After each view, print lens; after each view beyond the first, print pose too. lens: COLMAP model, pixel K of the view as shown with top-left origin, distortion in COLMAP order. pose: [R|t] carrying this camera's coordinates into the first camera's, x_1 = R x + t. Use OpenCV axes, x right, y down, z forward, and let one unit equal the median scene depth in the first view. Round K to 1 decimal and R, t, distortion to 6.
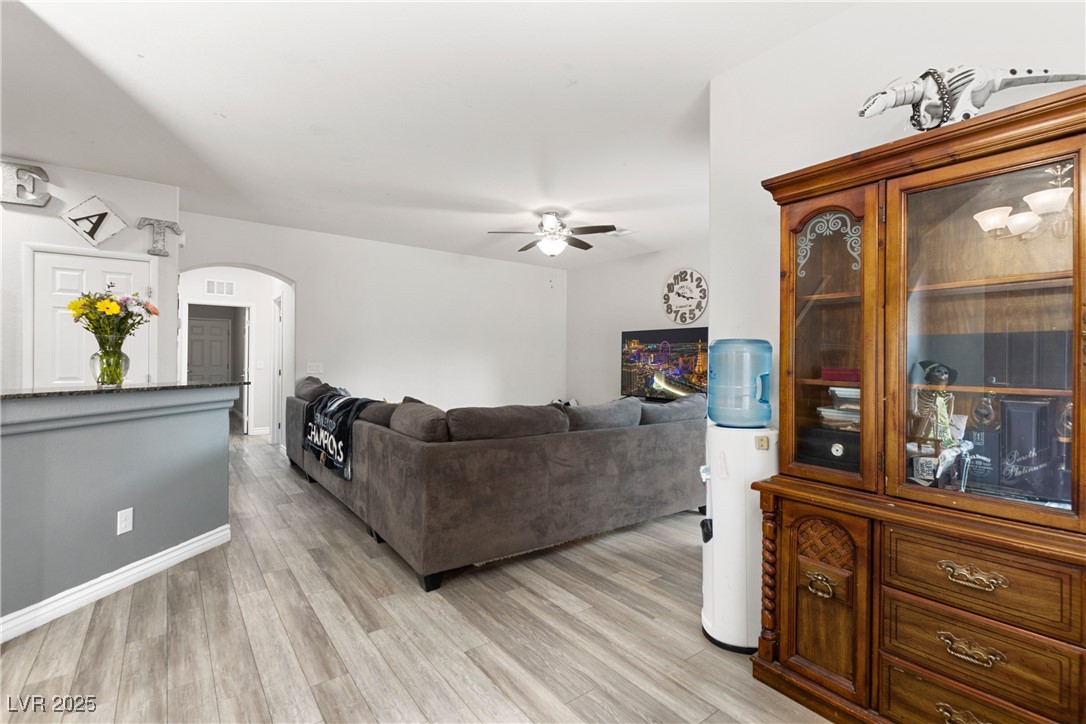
lens RADIAL K [[499.9, 0, 535.0], [0, 499.9, 359.7], [0, 0, 1]] dist [0.000128, -0.000073]
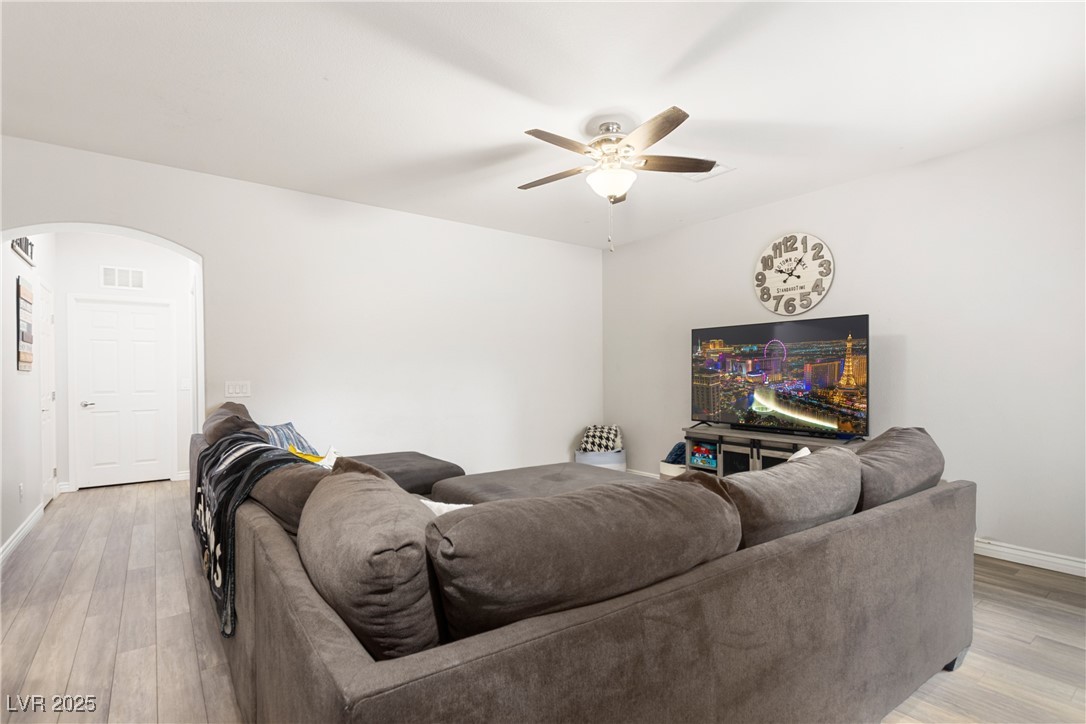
lens RADIAL K [[504.5, 0, 546.6], [0, 504.5, 368.2], [0, 0, 1]] dist [0.001312, -0.000299]
pose [[0.999556, -0.015179, 0.025628, -0.052836], [0.015366, 0.999857, -0.007109, 0.000665], [-0.025516, 0.007500, 0.999646, 0.329803]]
